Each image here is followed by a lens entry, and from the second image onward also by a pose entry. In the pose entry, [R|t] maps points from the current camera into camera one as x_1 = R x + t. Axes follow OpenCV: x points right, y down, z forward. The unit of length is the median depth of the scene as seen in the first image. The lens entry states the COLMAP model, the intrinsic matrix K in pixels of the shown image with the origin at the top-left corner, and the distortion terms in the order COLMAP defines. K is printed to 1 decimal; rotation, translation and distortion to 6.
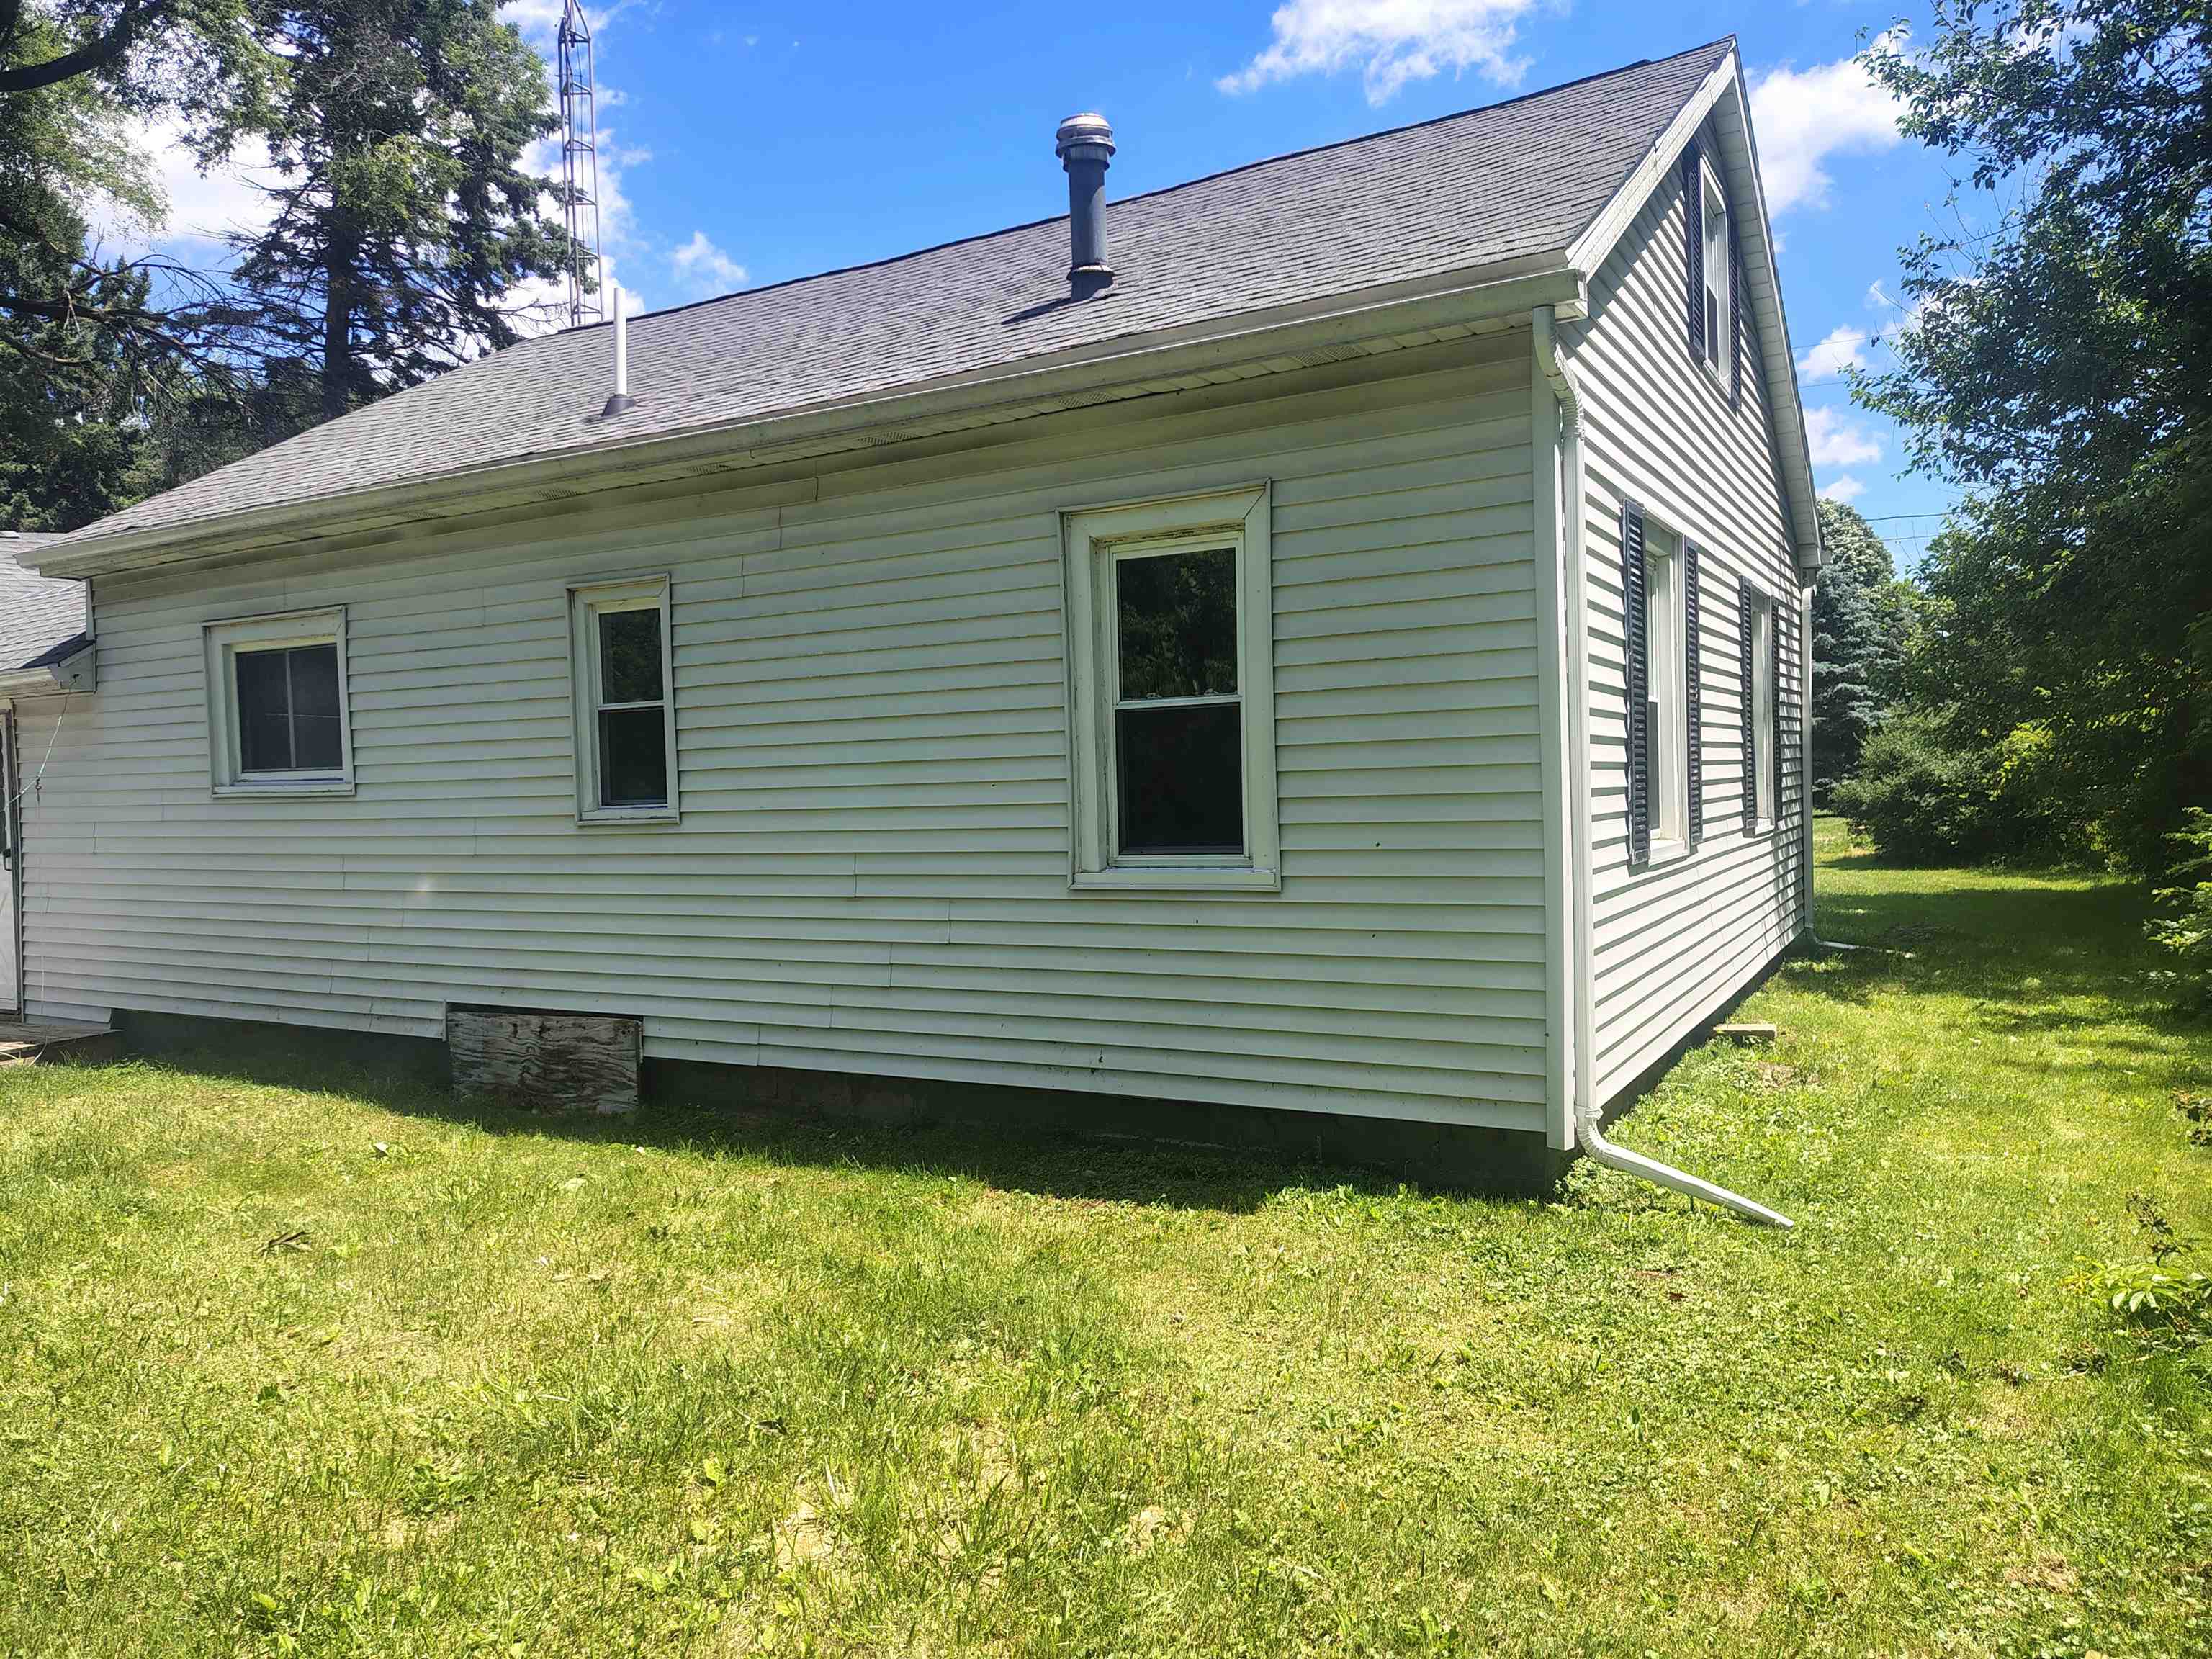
lens RADIAL K [[1536.2, 0, 1096.3], [0, 1536.2, 844.6], [0, 0, 1]] dist [0.033763, -0.001112]
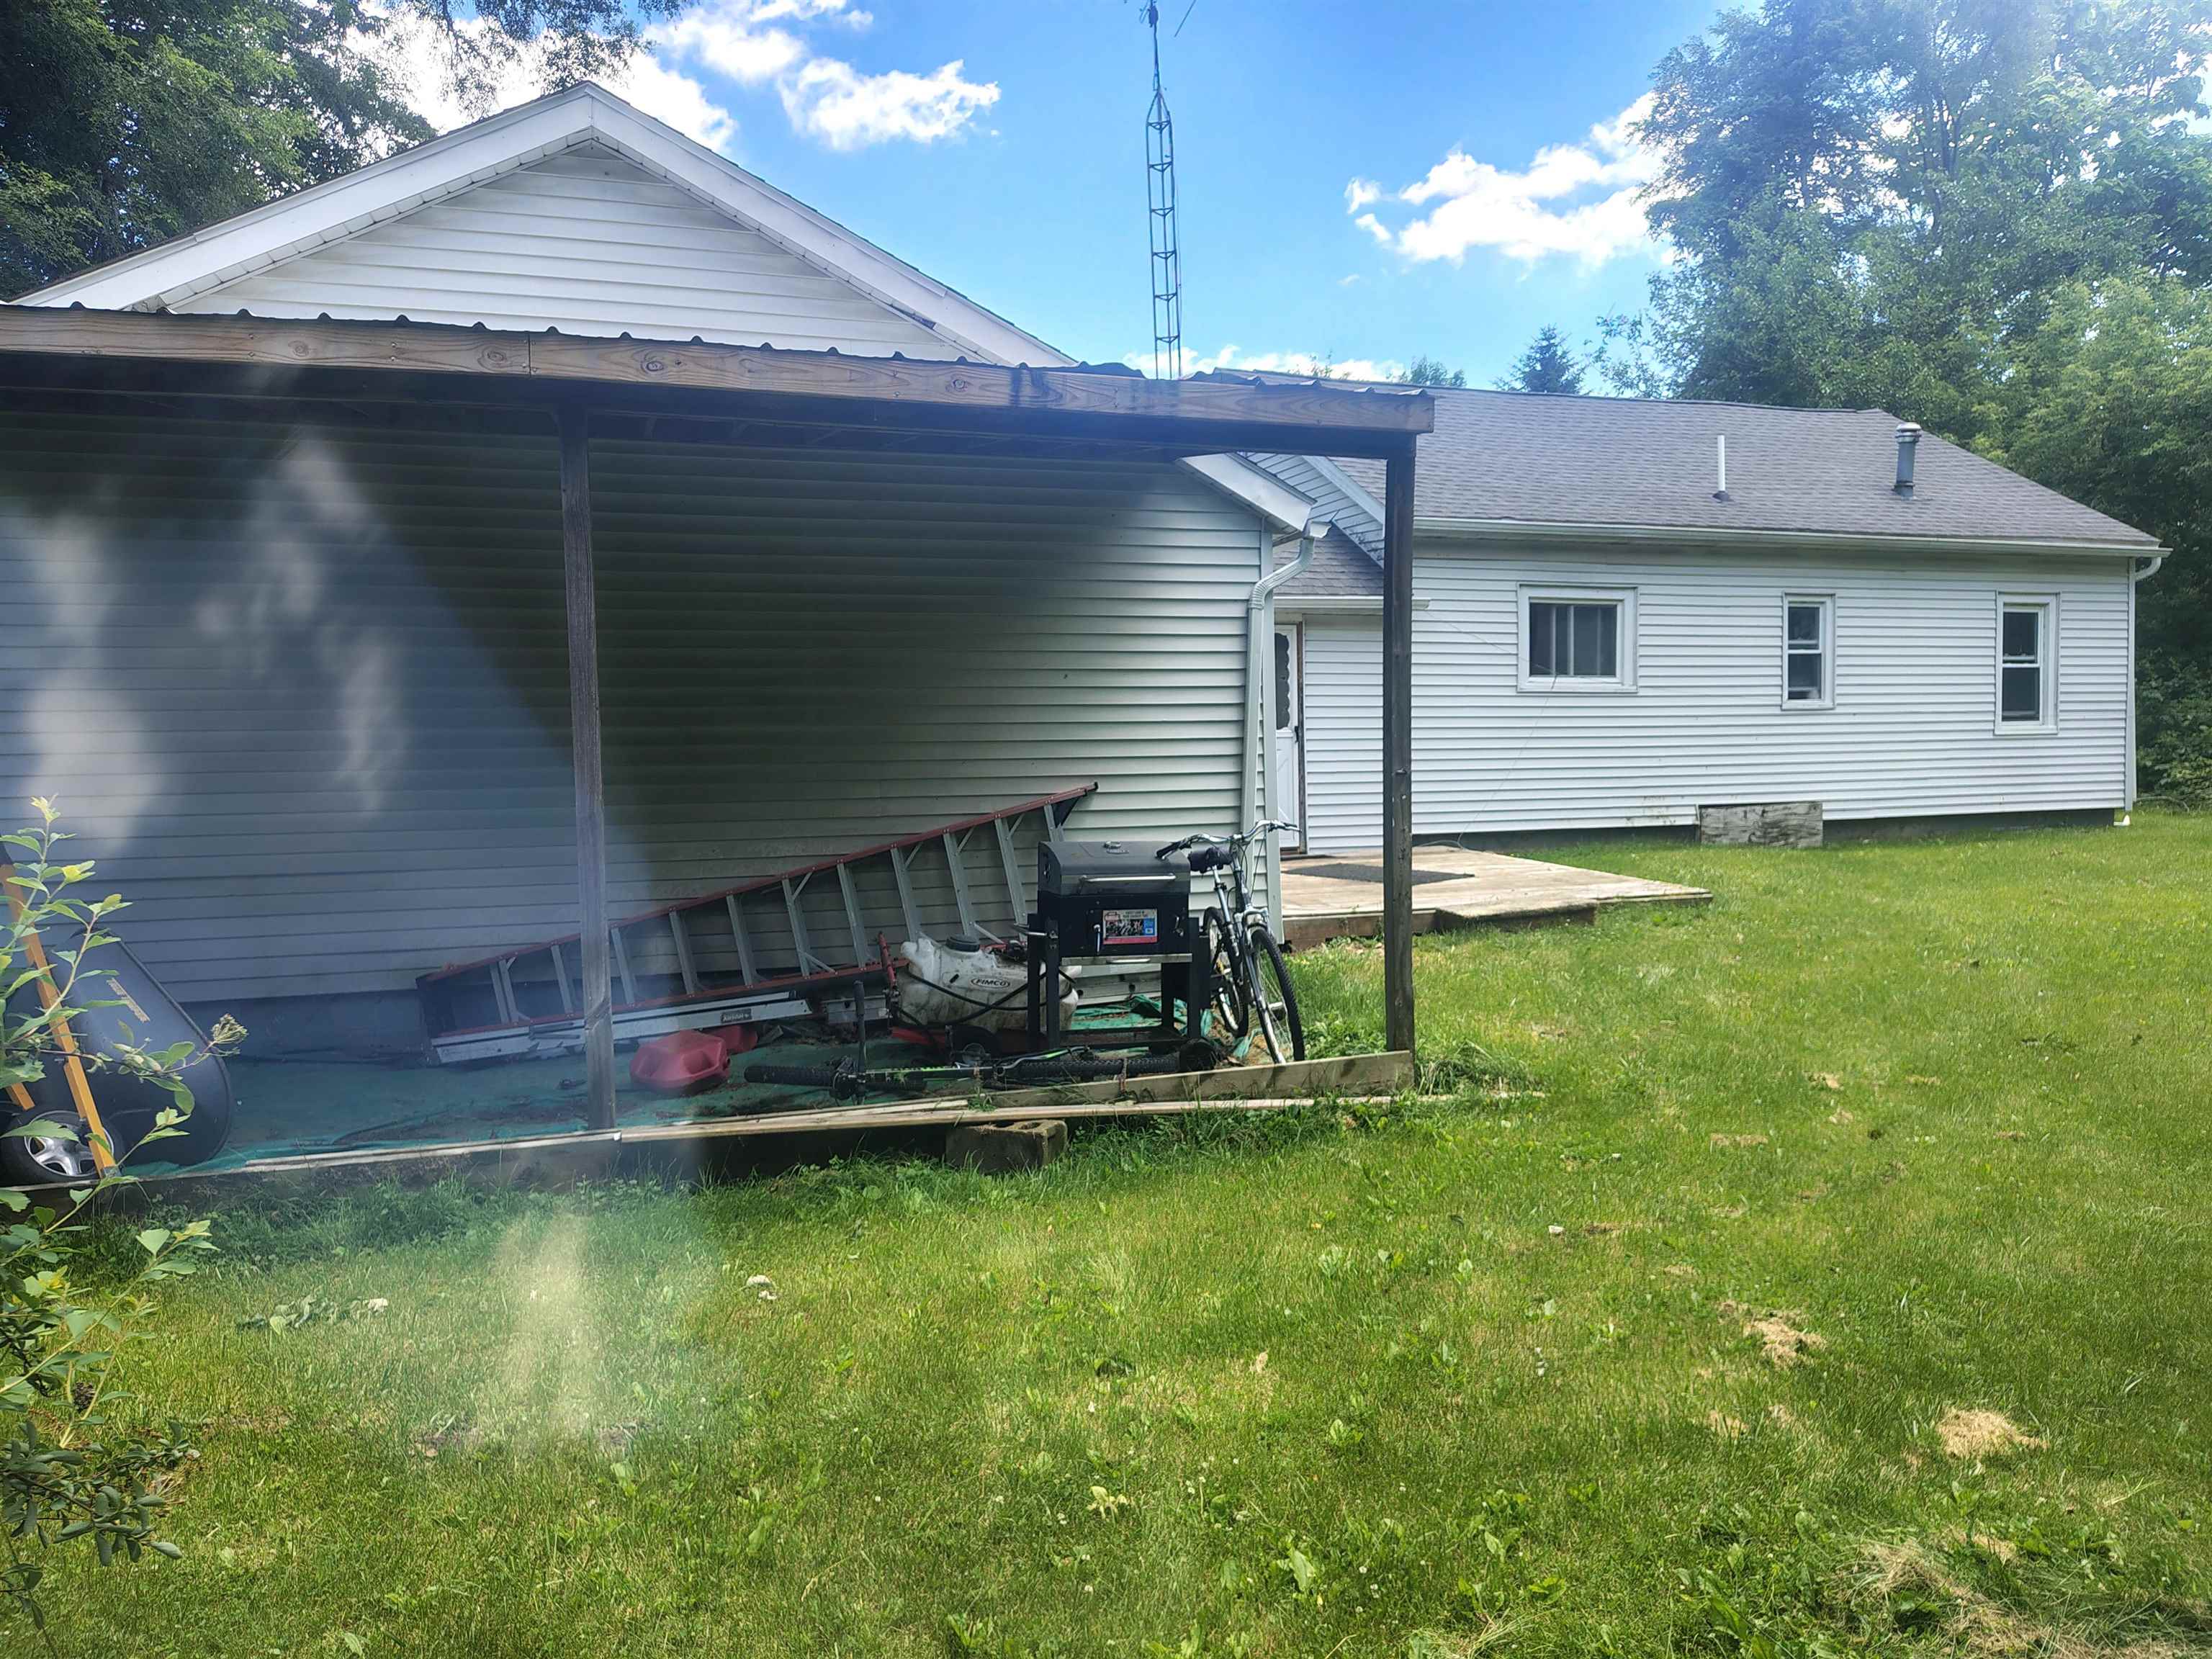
lens RADIAL K [[1546.7, 0, 1106.0], [0, 1546.7, 829.5], [0, 0, 1]] dist [0.039264, -0.001439]
pose [[0.629915, -0.022087, 0.776350, -2.532307], [0.027816, 0.999596, 0.005869, 0.109999], [-0.776166, 0.017898, 0.630275, 0.408382]]
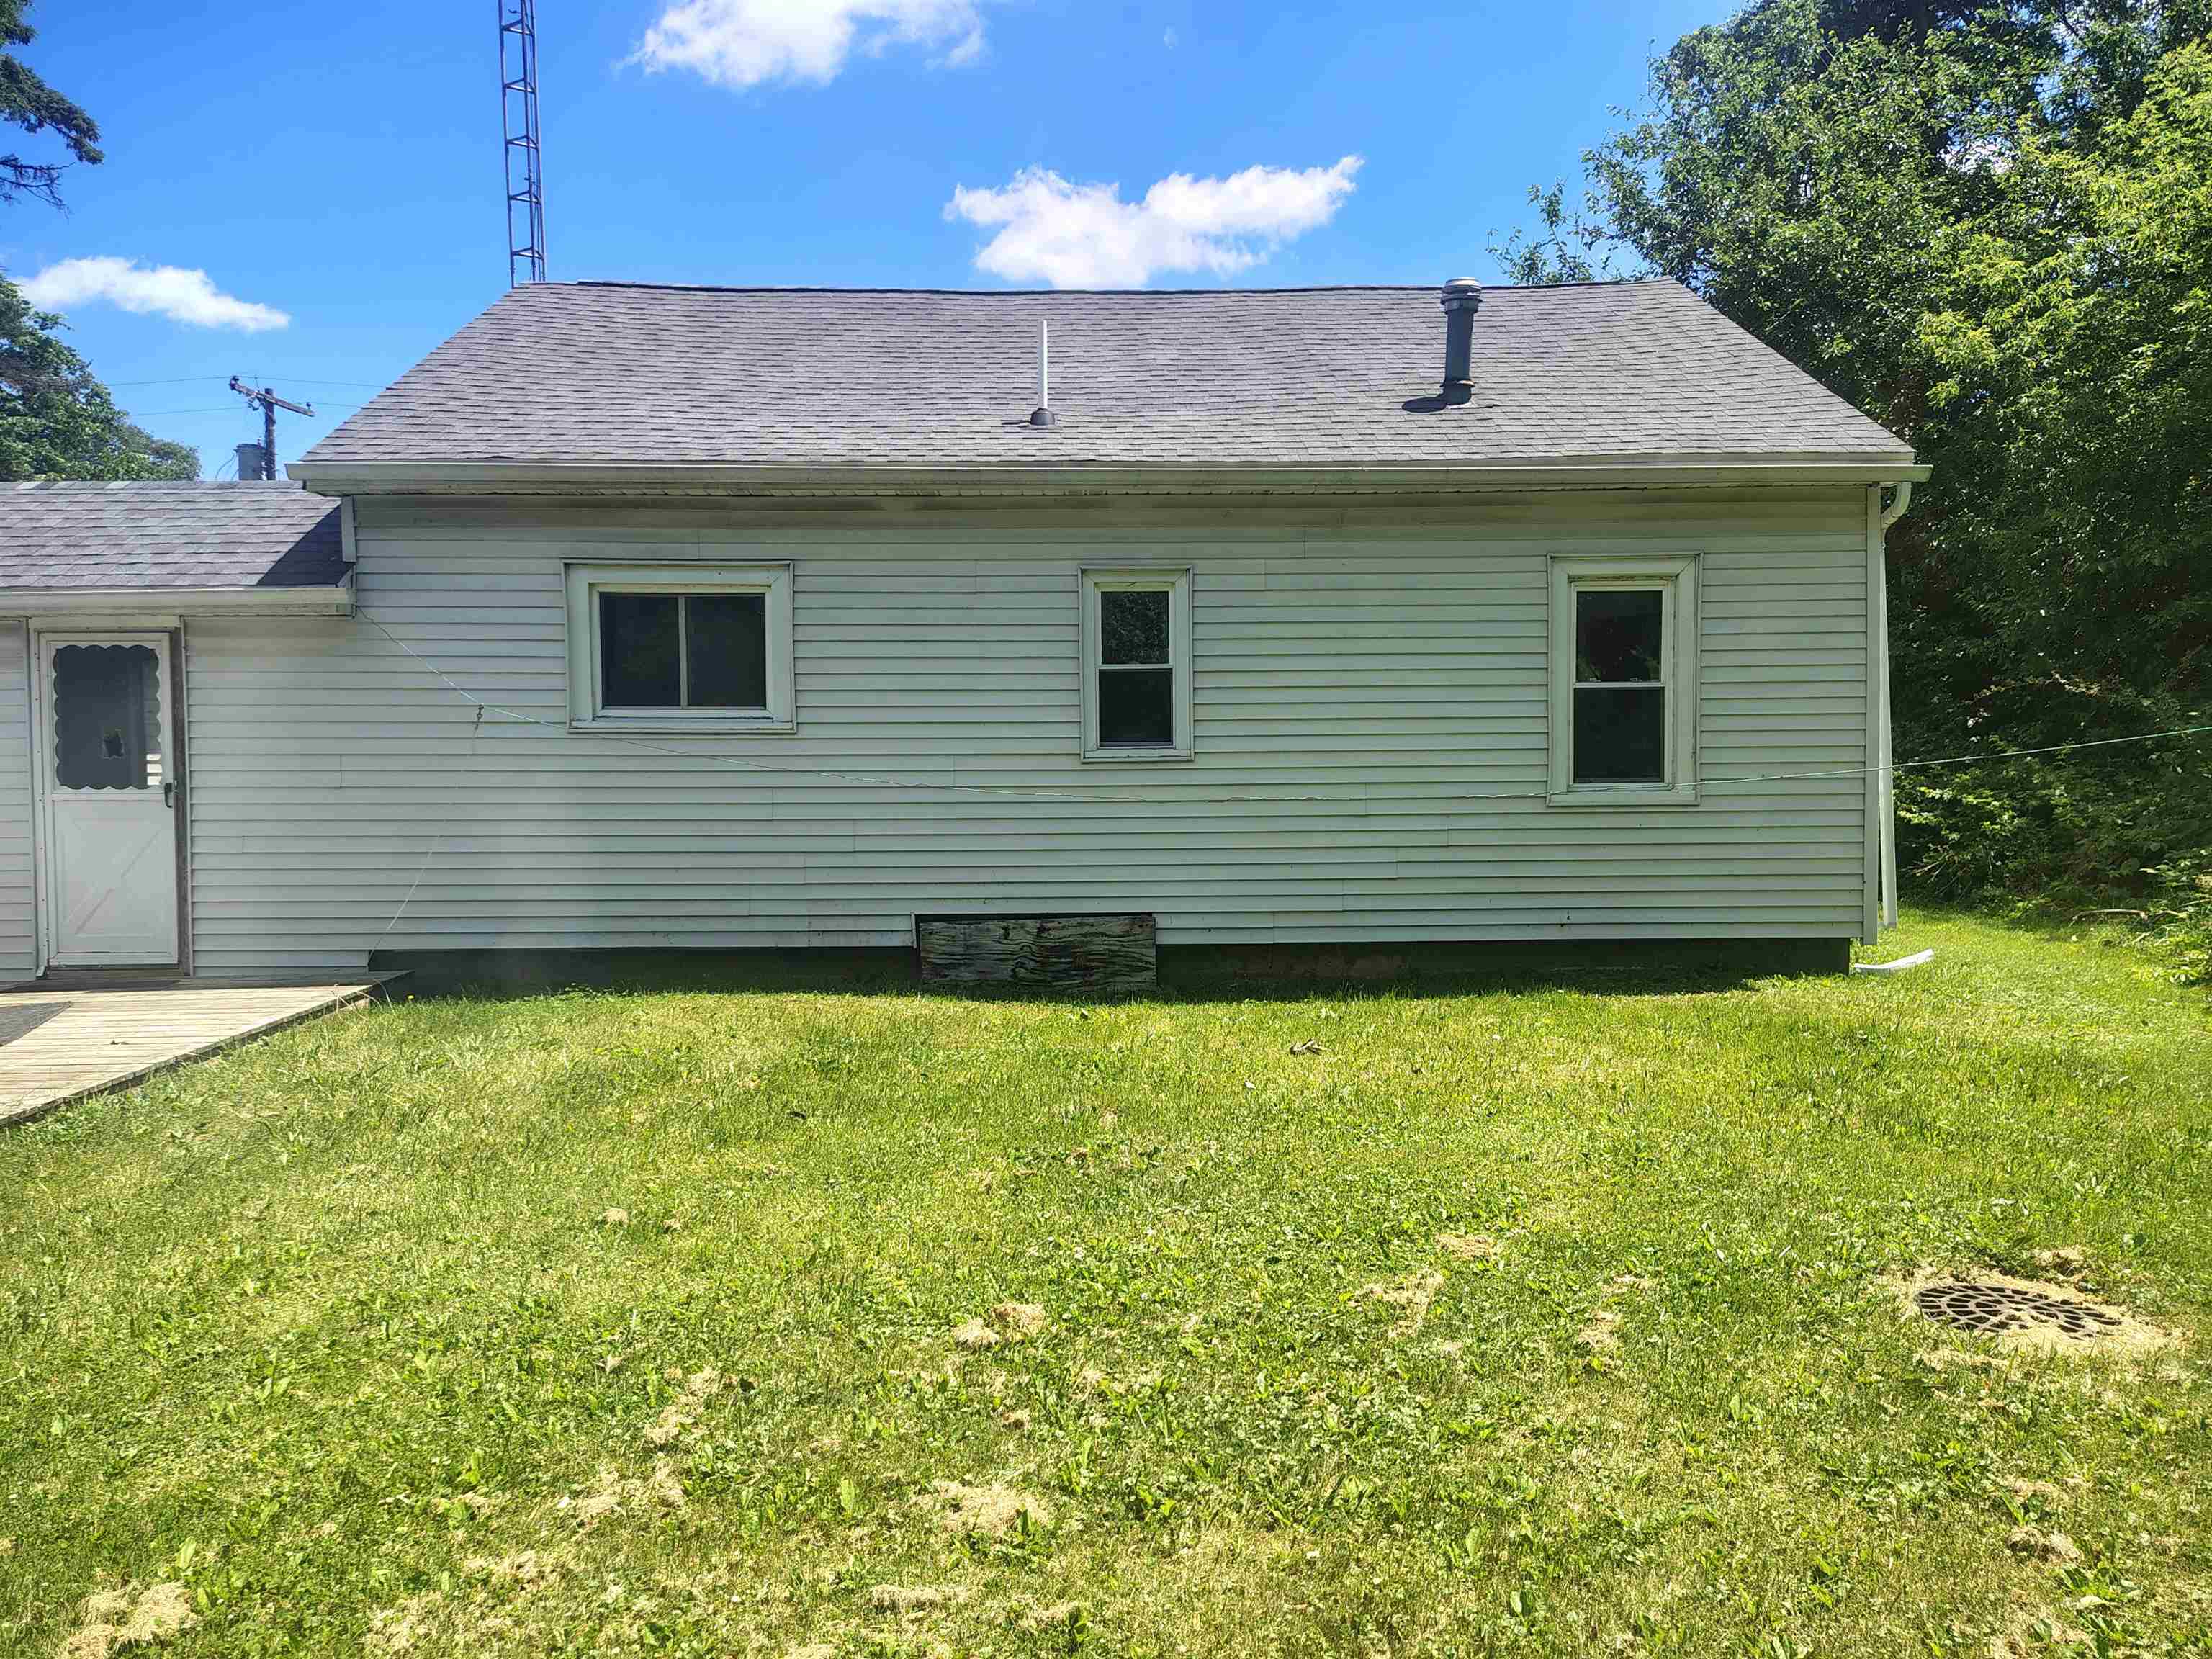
lens RADIAL K [[1546.7, 0, 1106.0], [0, 1546.7, 829.5], [0, 0, 1]] dist [0.039264, -0.001439]
pose [[0.855126, -0.000640, 0.518420, -0.975954], [0.002538, 0.999992, -0.002953, 0.046171], [-0.518415, 0.003841, 0.855121, -0.064923]]
